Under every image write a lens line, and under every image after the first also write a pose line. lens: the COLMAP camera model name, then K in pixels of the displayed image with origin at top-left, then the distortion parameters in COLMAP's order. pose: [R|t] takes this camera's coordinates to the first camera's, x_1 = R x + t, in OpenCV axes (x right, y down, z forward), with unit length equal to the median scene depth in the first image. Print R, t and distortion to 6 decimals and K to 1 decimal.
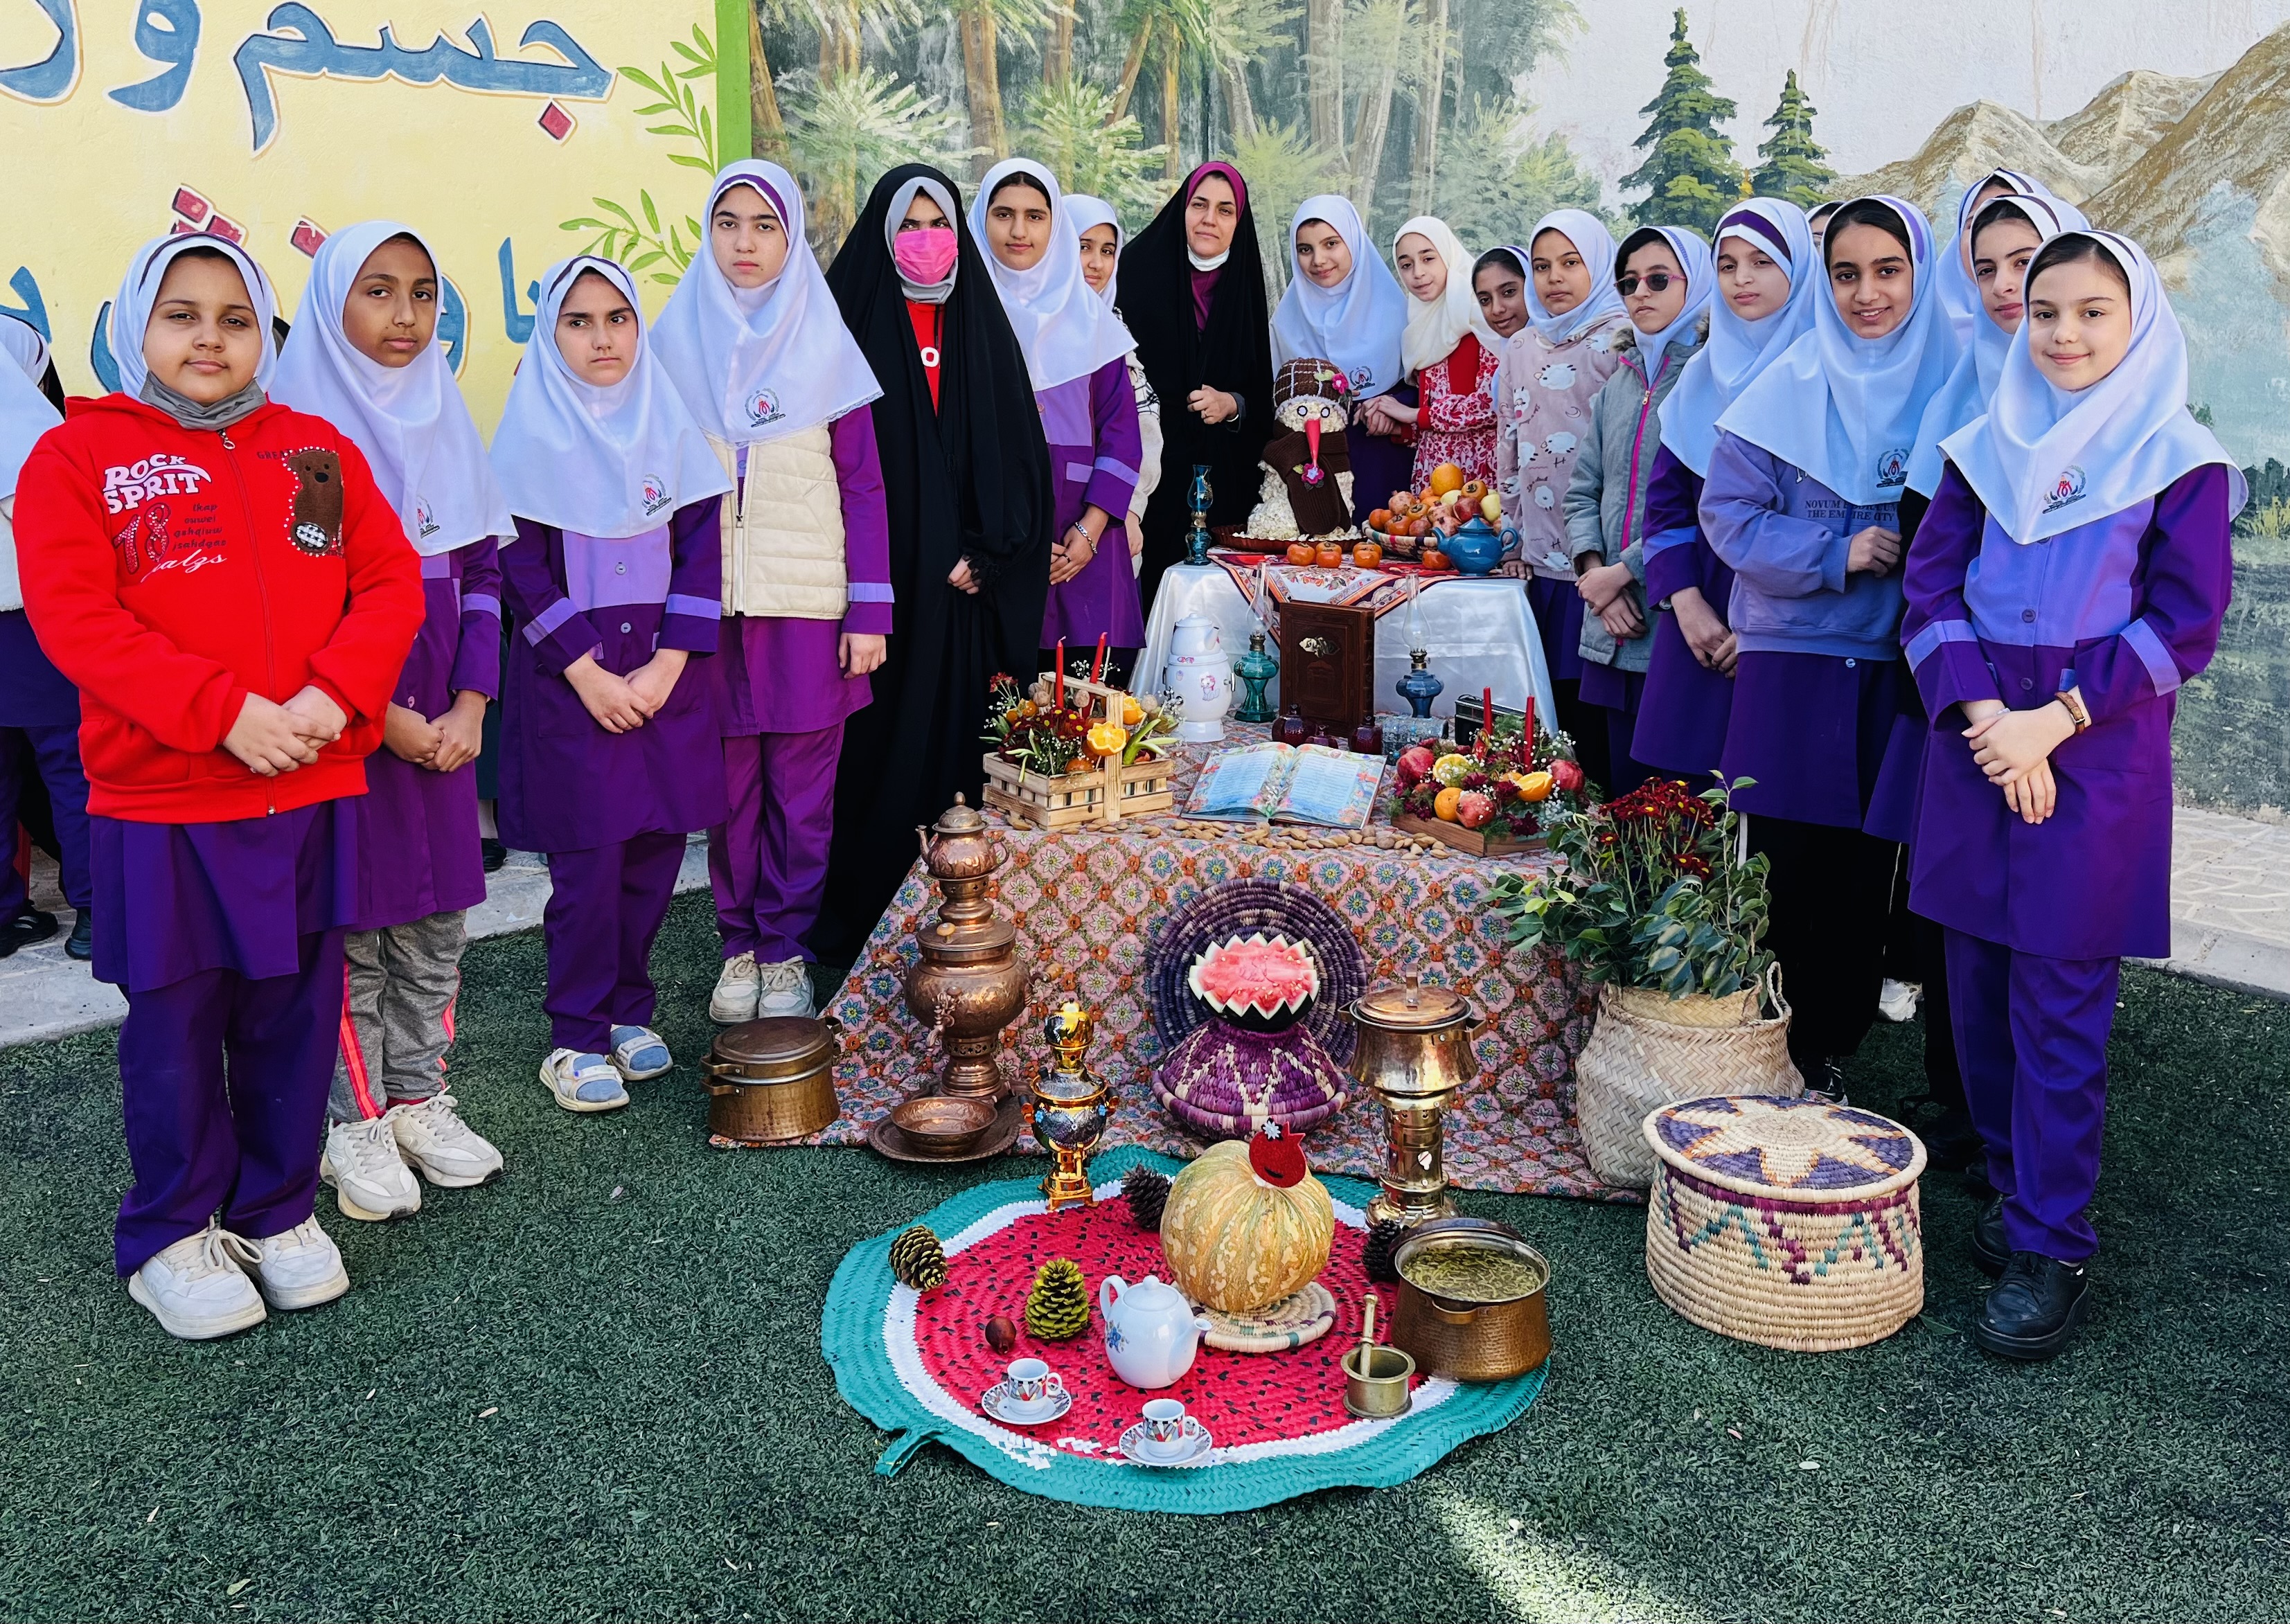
lens RADIAL K [[2109.4, 0, 1184.5], [0, 2109.4, 589.3], [0, 0, 1]] dist [0.031466, 0.000000]
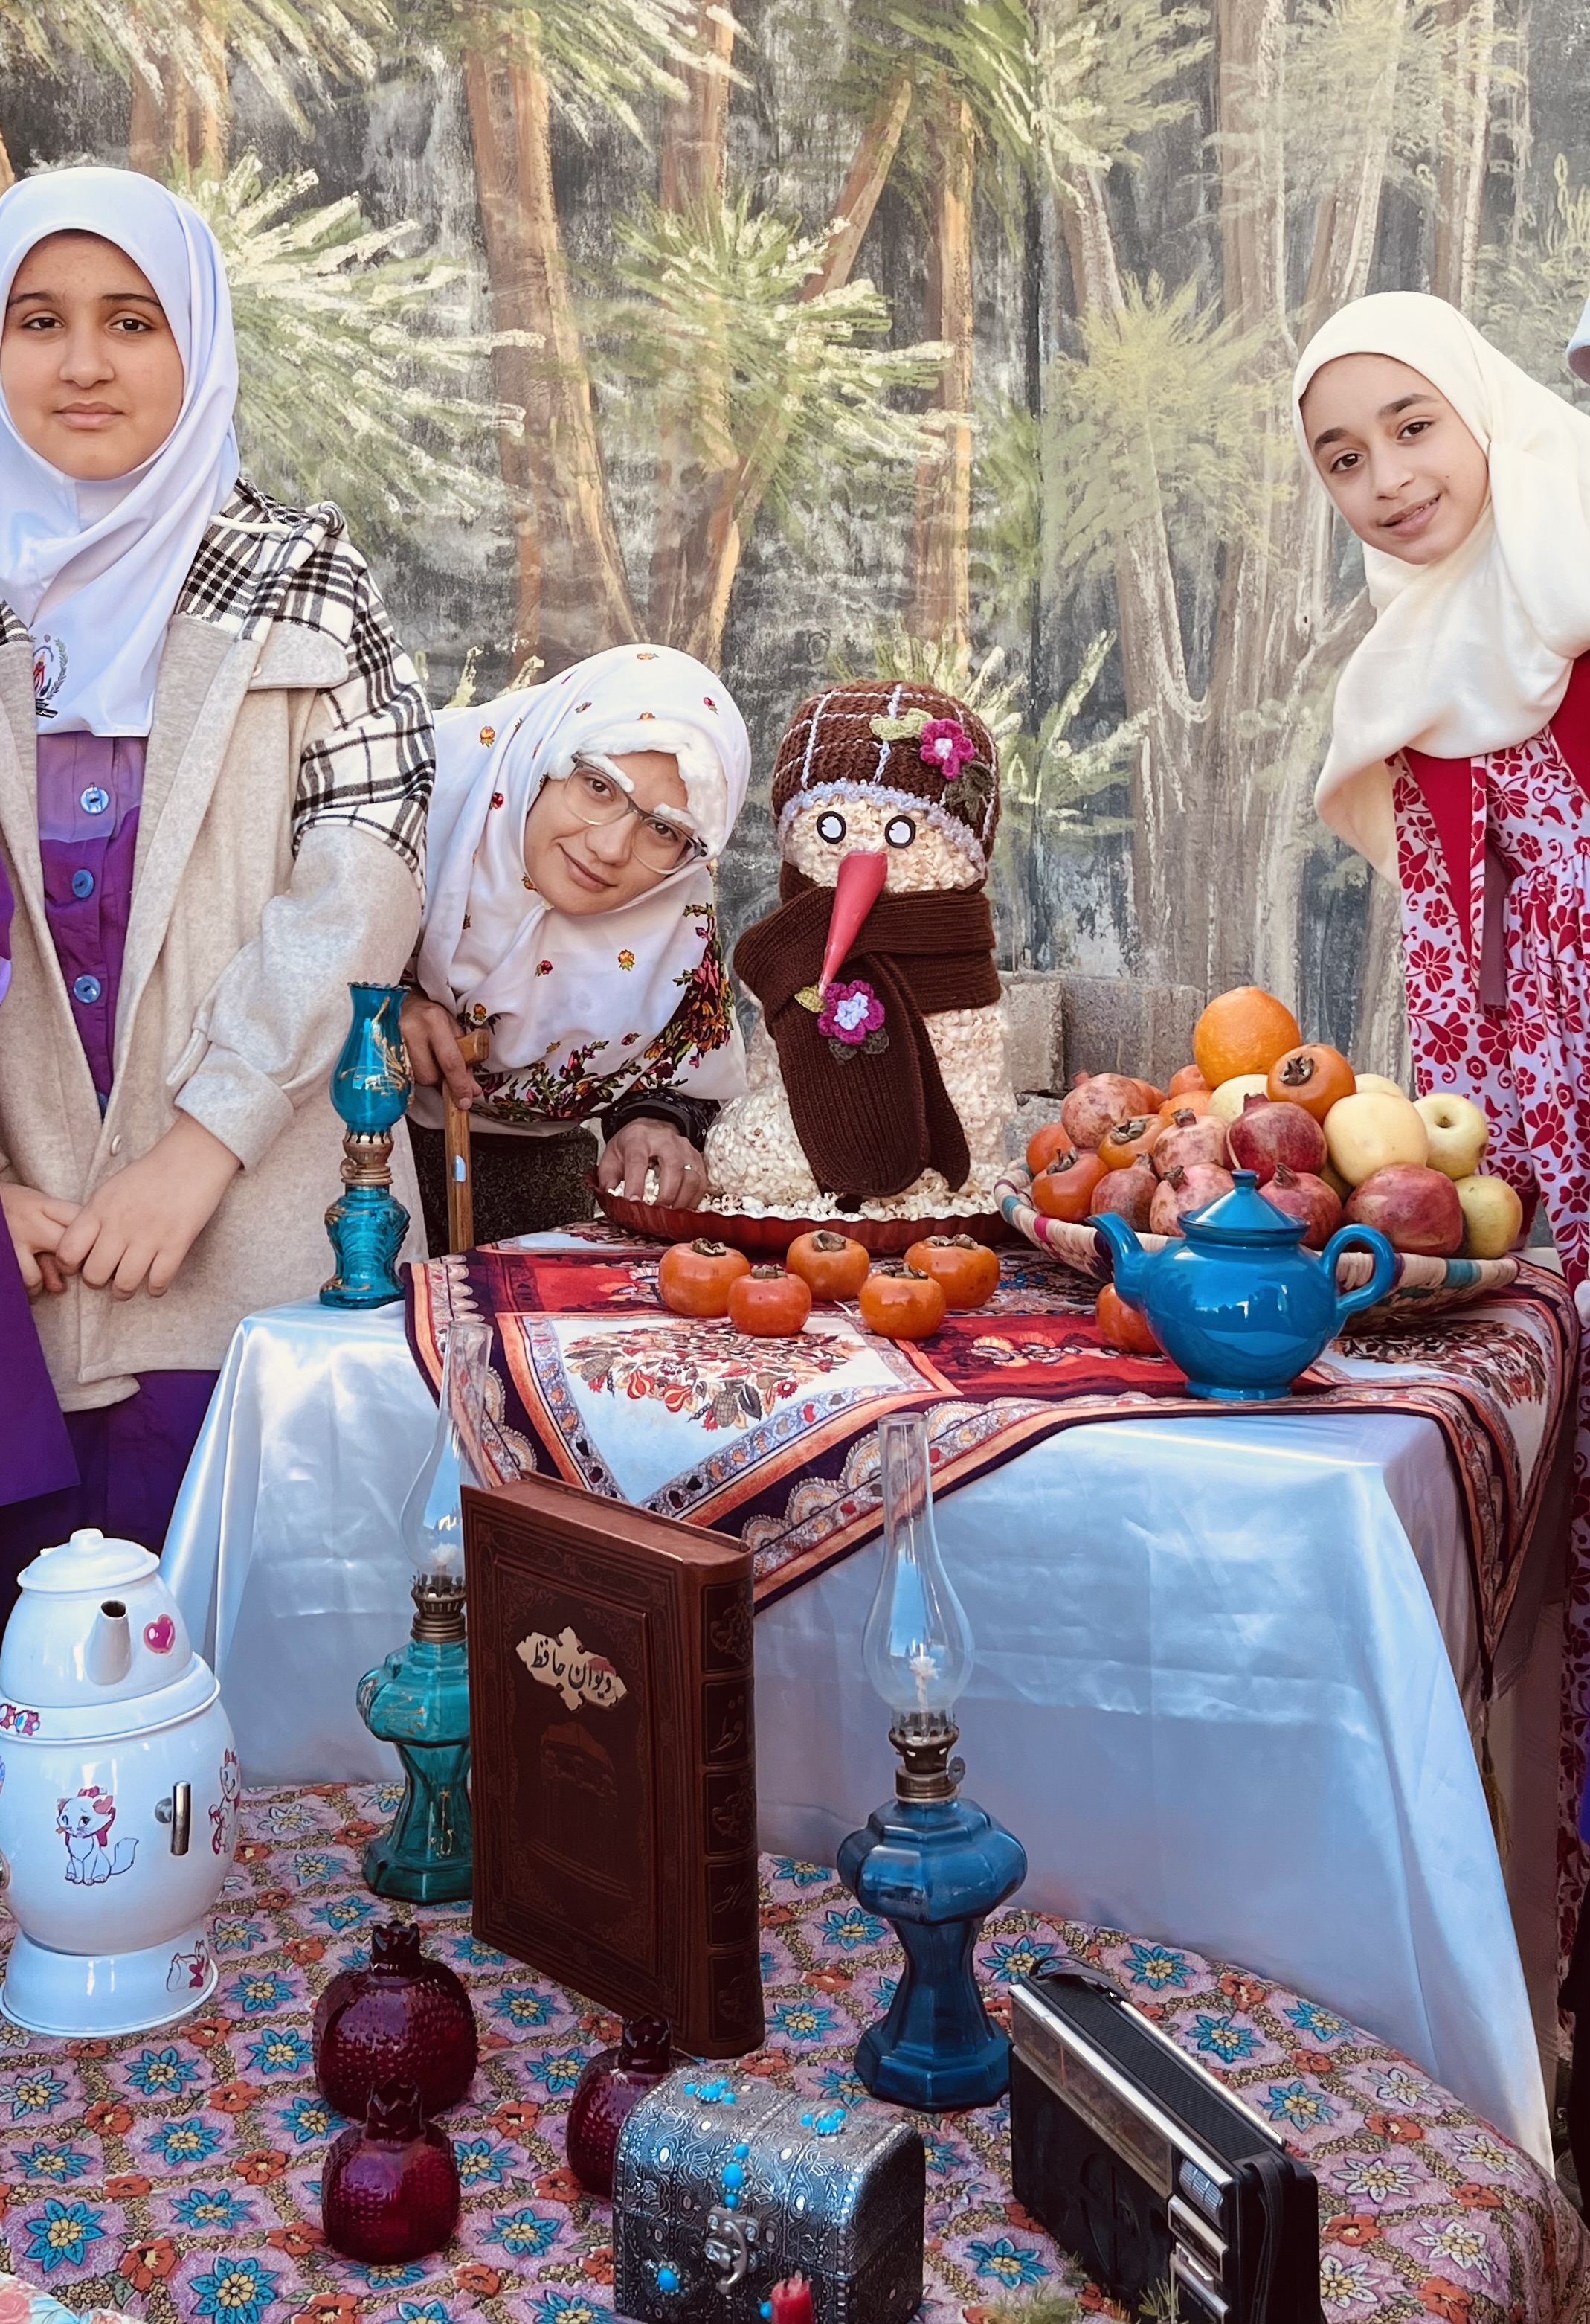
lens RADIAL K [[2690.0, 0, 808.1], [0, 2690.0, 976.6], [0, 0, 1]] dist [0.015059, 0.000000]
pose [[0.977806, 0.010393, -0.209255, 0.161237], [-0.023412, 0.997933, -0.059838, -0.039643], [0.208201, 0.063409, 0.976029, 0.659963]]
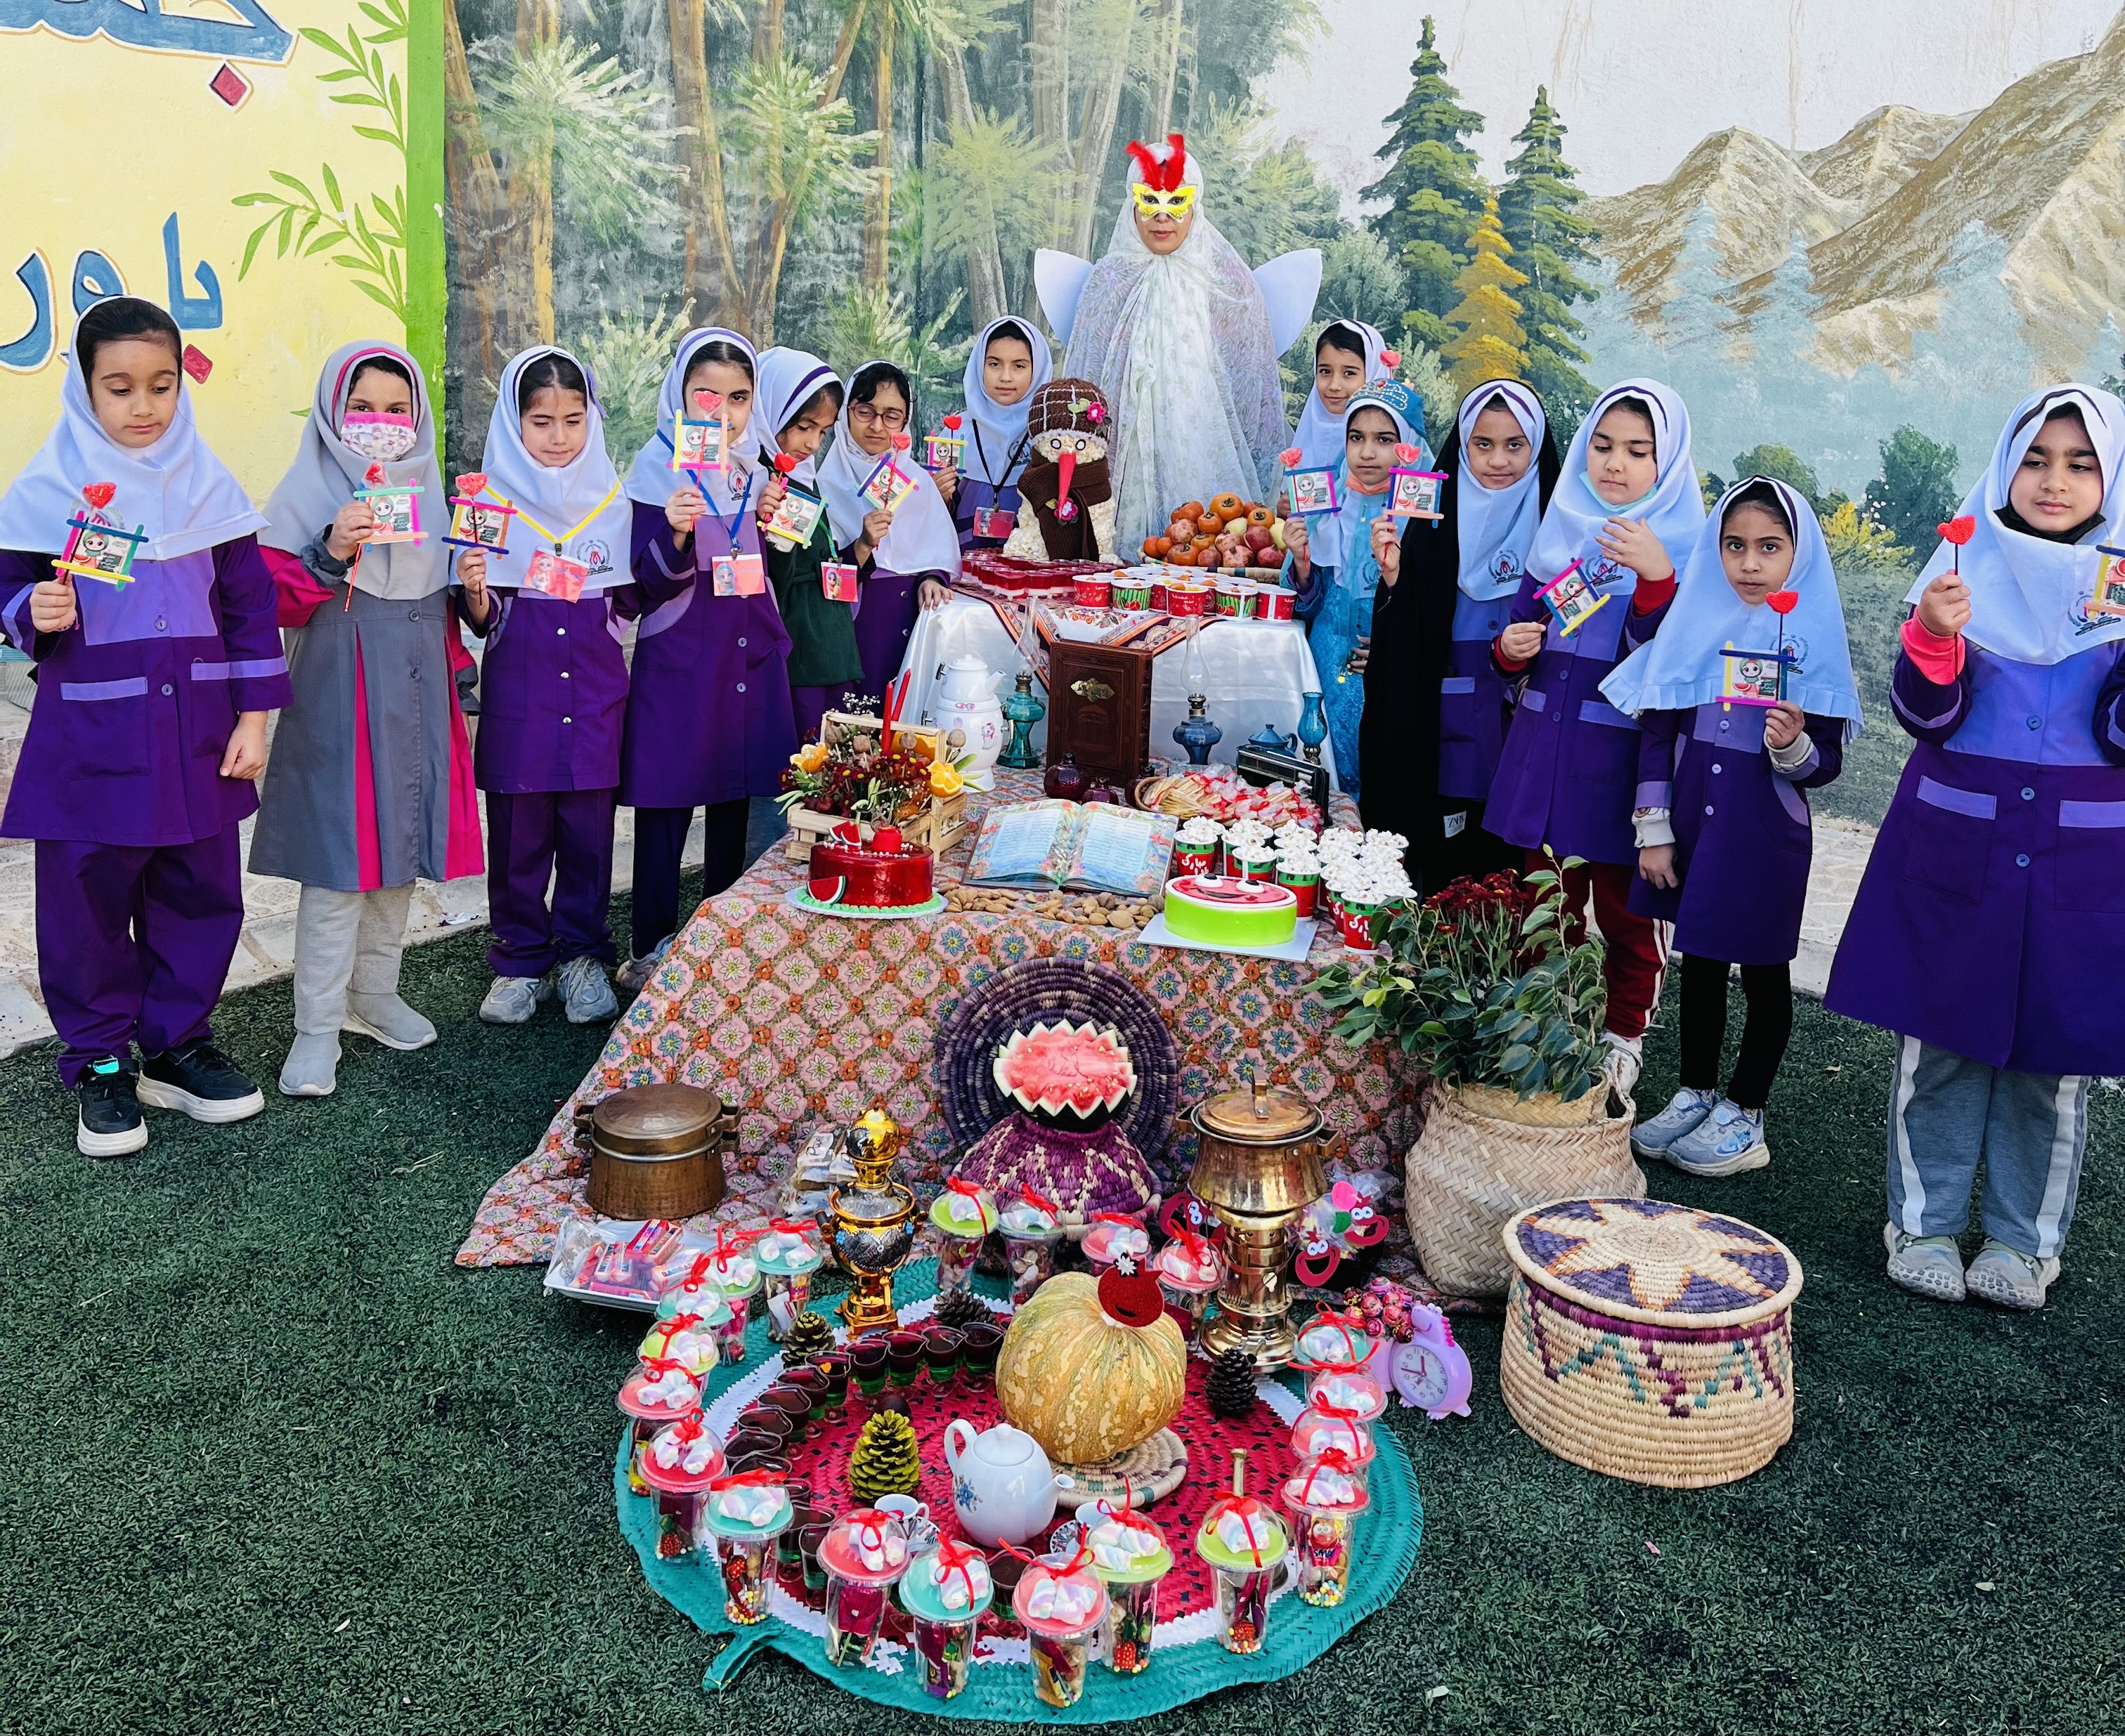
lens RADIAL K [[2135.3, 0, 1058.6], [0, 2135.3, 606.2], [0, 0, 1]] dist [0.020644, 0.000000]
pose [[0.993404, 0.014695, 0.113720, -0.059113], [-0.016812, 0.999702, 0.017681, -0.026700], [-0.113427, -0.019476, 0.993355, 0.058226]]
